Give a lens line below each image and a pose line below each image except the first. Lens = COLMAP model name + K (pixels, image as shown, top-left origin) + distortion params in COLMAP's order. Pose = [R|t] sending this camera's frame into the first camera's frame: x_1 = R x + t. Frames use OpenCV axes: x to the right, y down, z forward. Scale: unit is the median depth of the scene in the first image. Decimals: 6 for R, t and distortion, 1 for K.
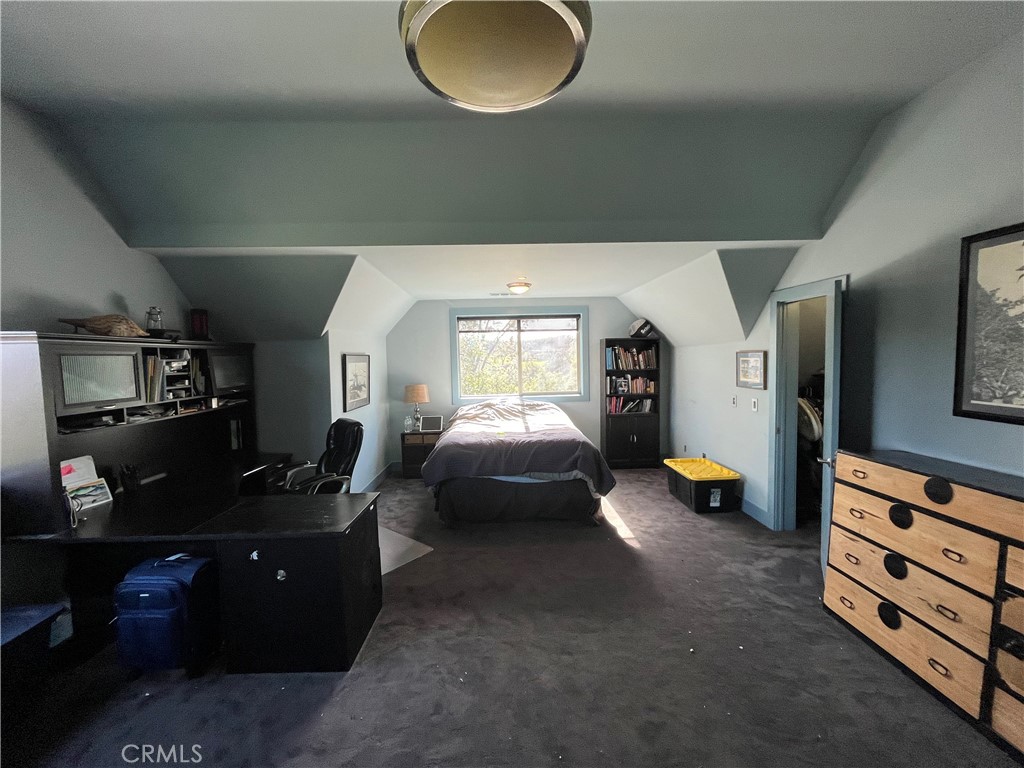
lens RADIAL K [[412.2, 0, 511.6], [0, 412.2, 385.3], [0, 0, 1]] dist [0.002129, 0.000133]
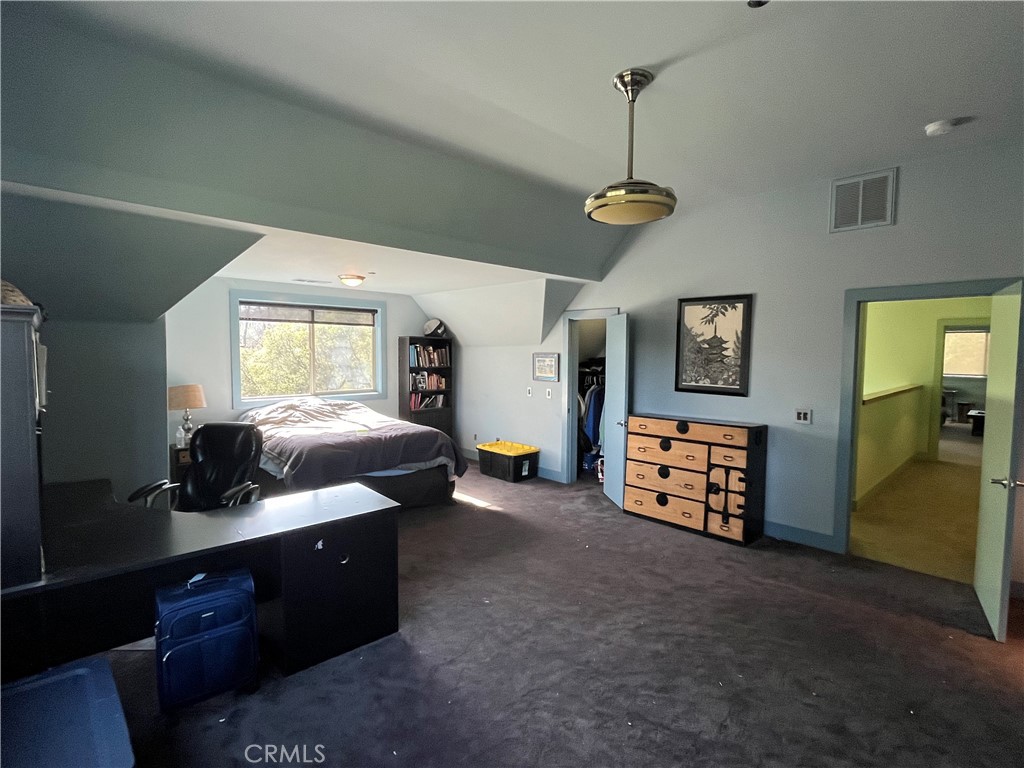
lens RADIAL K [[487.1, 0, 514.7], [0, 487.1, 385.4], [0, 0, 1]] dist [0.011892, -0.000115]
pose [[0.754688, -0.018137, 0.655833, -0.557013], [0.020579, 0.999780, 0.003967, 0.013352], [-0.655761, 0.010502, 0.754896, -0.122111]]
